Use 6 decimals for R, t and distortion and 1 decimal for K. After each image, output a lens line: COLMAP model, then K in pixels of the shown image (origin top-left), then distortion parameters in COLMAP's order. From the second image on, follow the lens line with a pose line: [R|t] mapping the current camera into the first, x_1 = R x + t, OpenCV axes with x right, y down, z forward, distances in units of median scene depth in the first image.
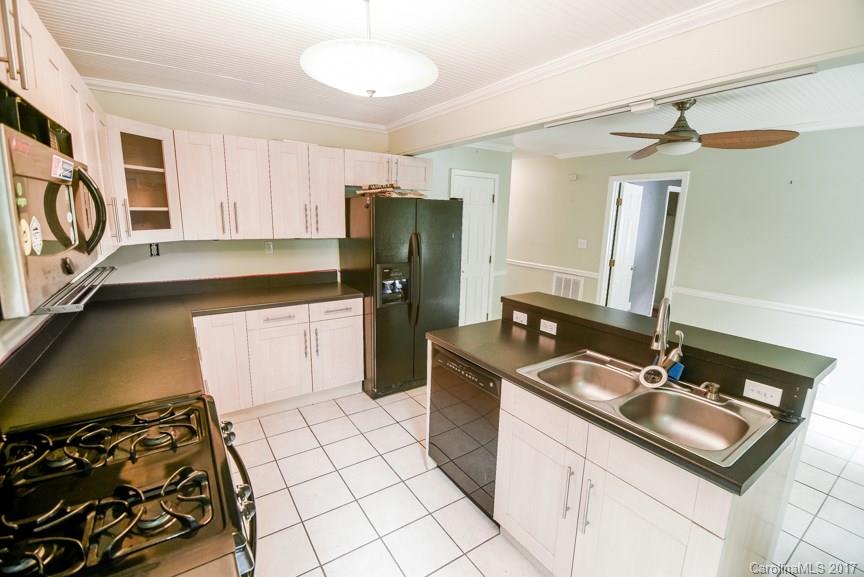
lens RADIAL K [[382.9, 0, 432.0], [0, 382.9, 288.5], [0, 0, 1]] dist [-0.001179, -0.000181]
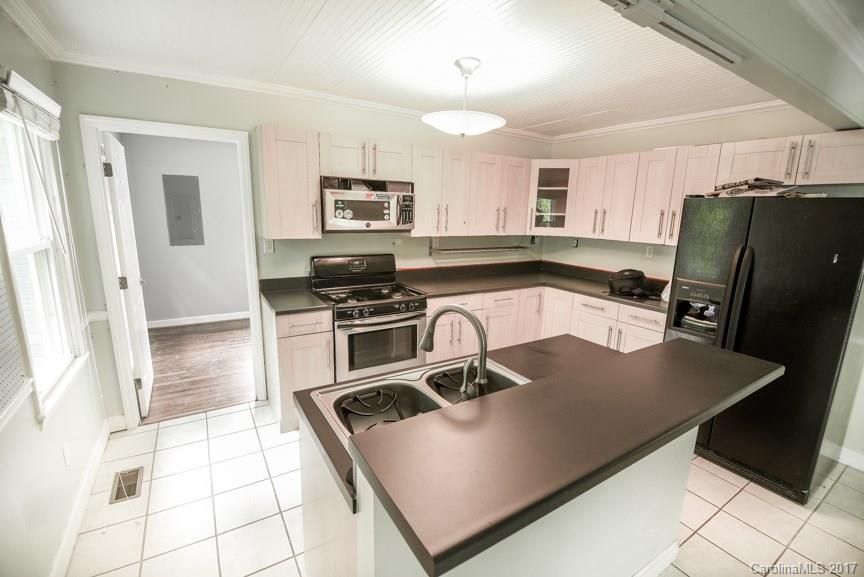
lens RADIAL K [[382.9, 0, 432.0], [0, 382.9, 288.5], [0, 0, 1]] dist [-0.001179, -0.000181]
pose [[-0.025736, 0.184073, -0.982576, 0.829362], [-0.214384, 0.959016, 0.185275, -0.096344], [0.976410, 0.215417, 0.014781, 0.538042]]
